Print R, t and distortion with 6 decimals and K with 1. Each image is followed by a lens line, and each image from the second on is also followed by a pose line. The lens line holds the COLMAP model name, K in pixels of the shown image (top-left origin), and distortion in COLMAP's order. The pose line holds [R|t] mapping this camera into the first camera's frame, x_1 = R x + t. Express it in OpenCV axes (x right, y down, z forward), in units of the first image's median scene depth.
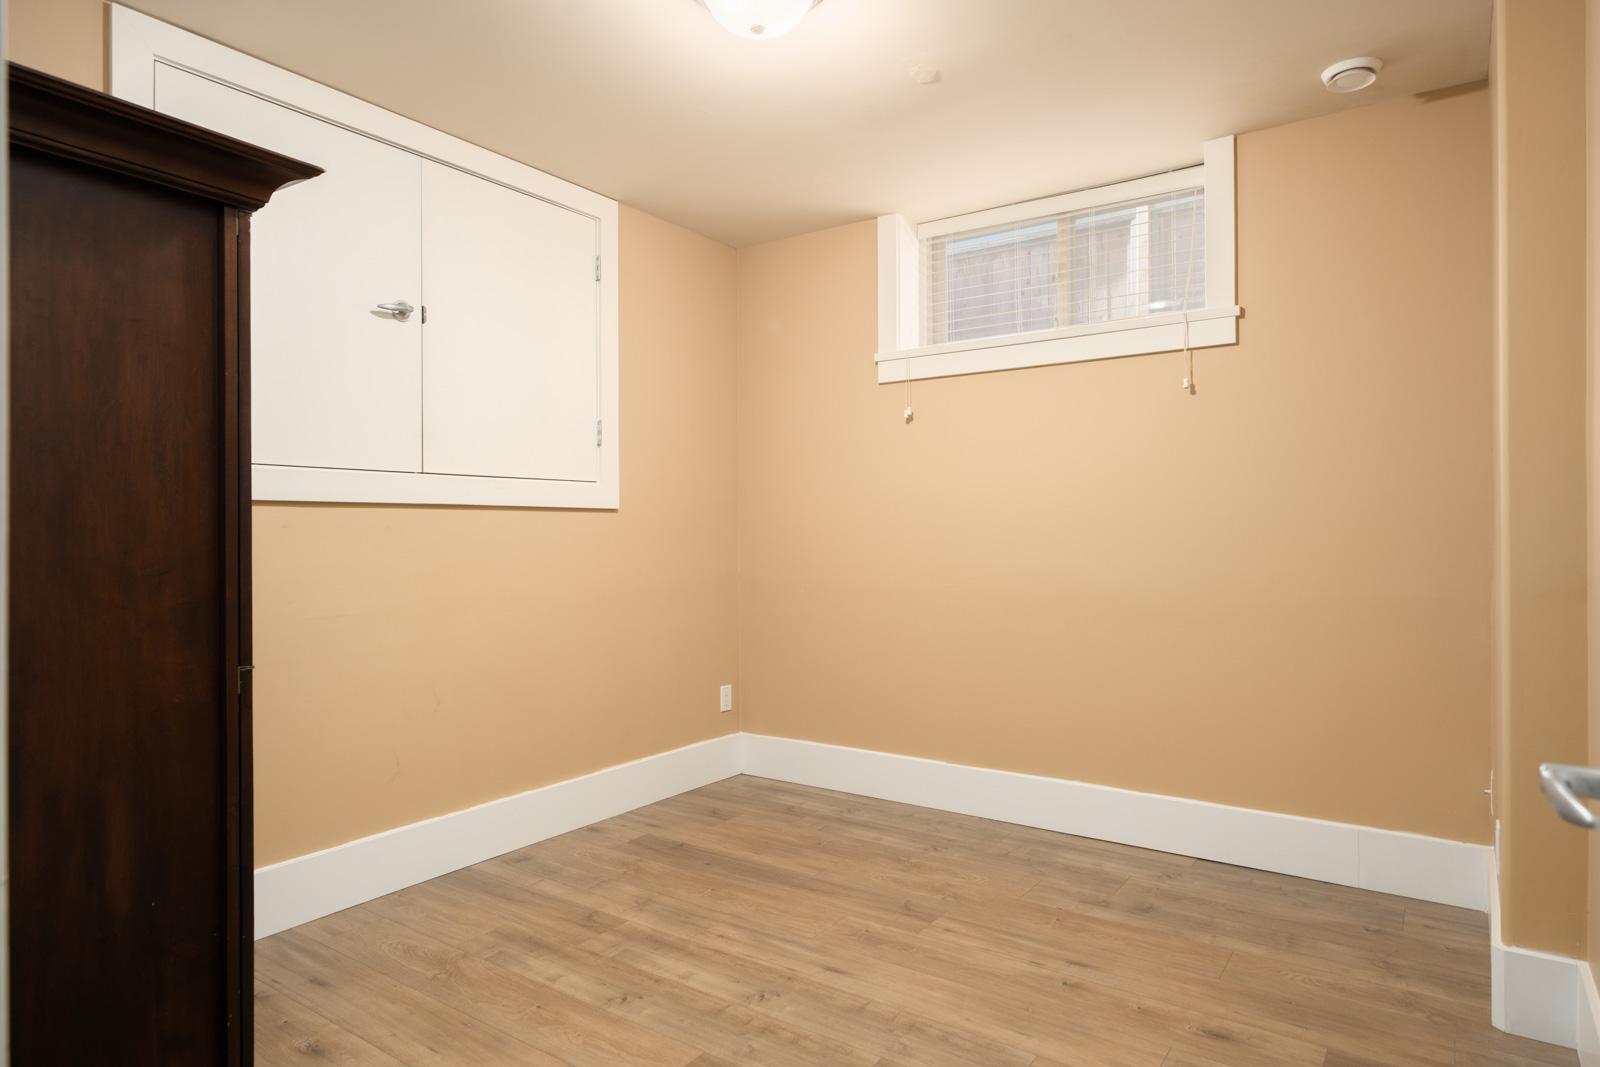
lens RADIAL K [[930.6, 0, 800.0], [0, 930.6, 533.5], [0, 0, 1]] dist [0.000781, -0.000404]
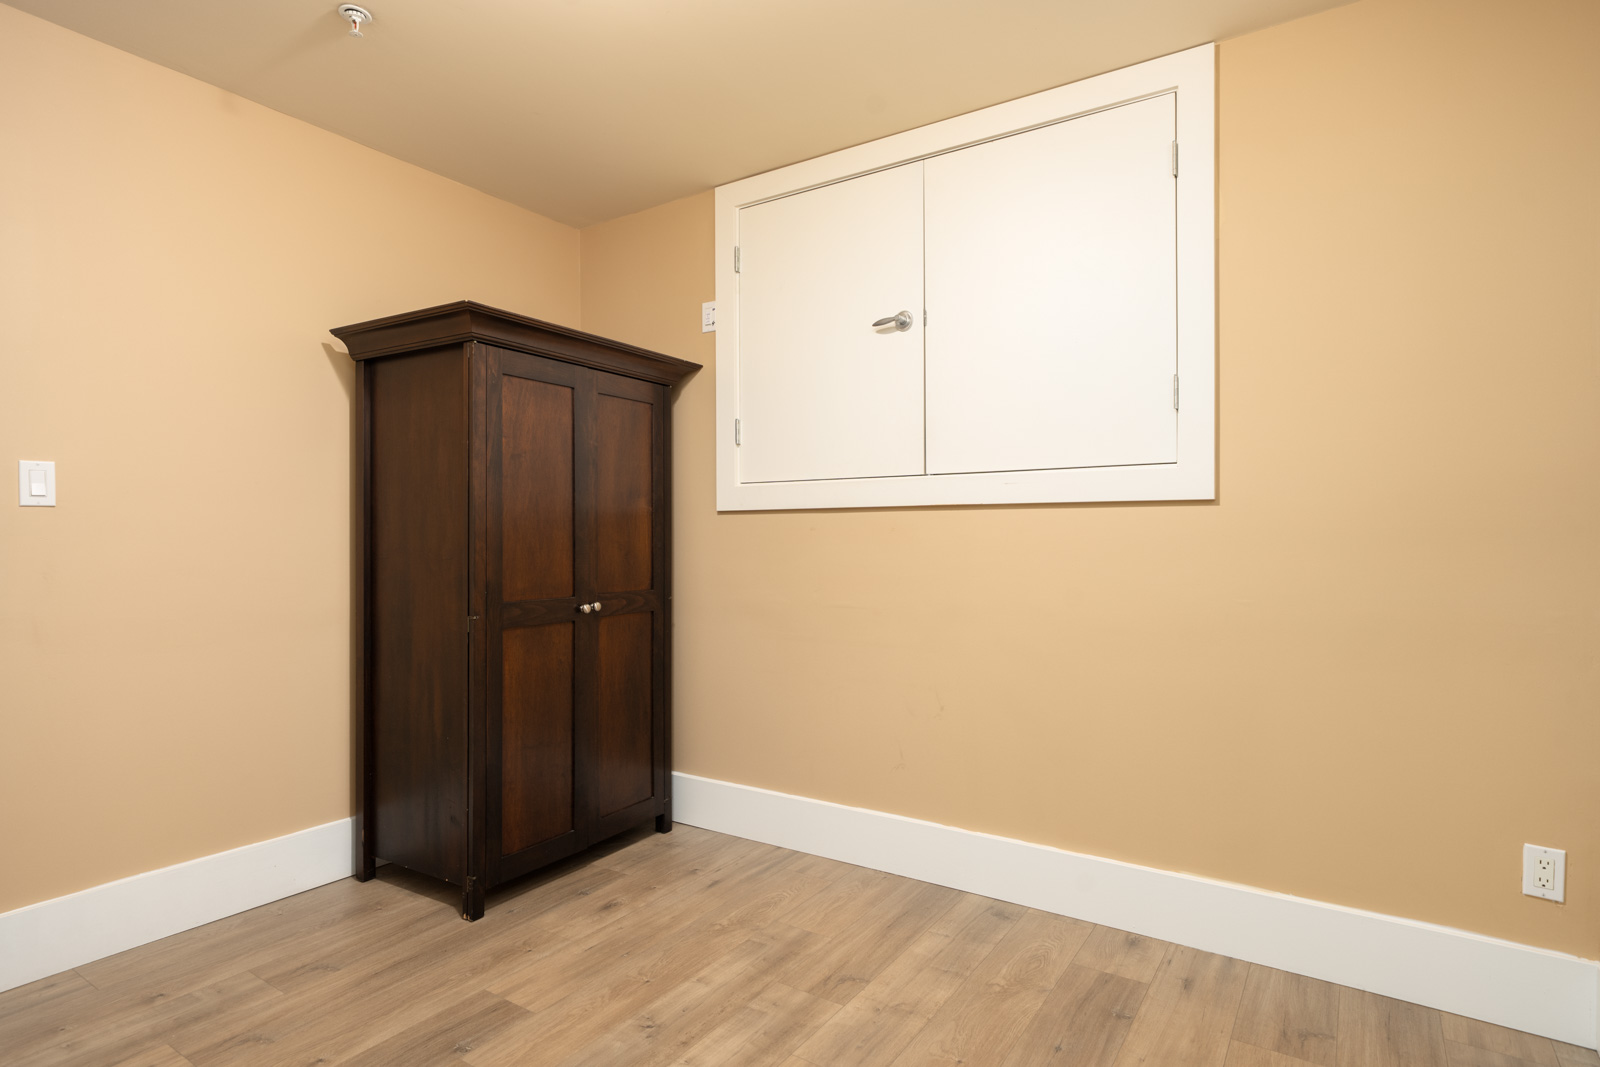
lens RADIAL K [[842.5, 0, 800.0], [0, 842.5, 533.5], [0, 0, 1]] dist [-0.002725, 0.000449]
pose [[0.025007, 0.000810, -0.999687, 0.526702], [-0.000098, 1.000000, 0.000808, -0.002650], [0.999687, 0.000078, 0.025008, 0.886440]]
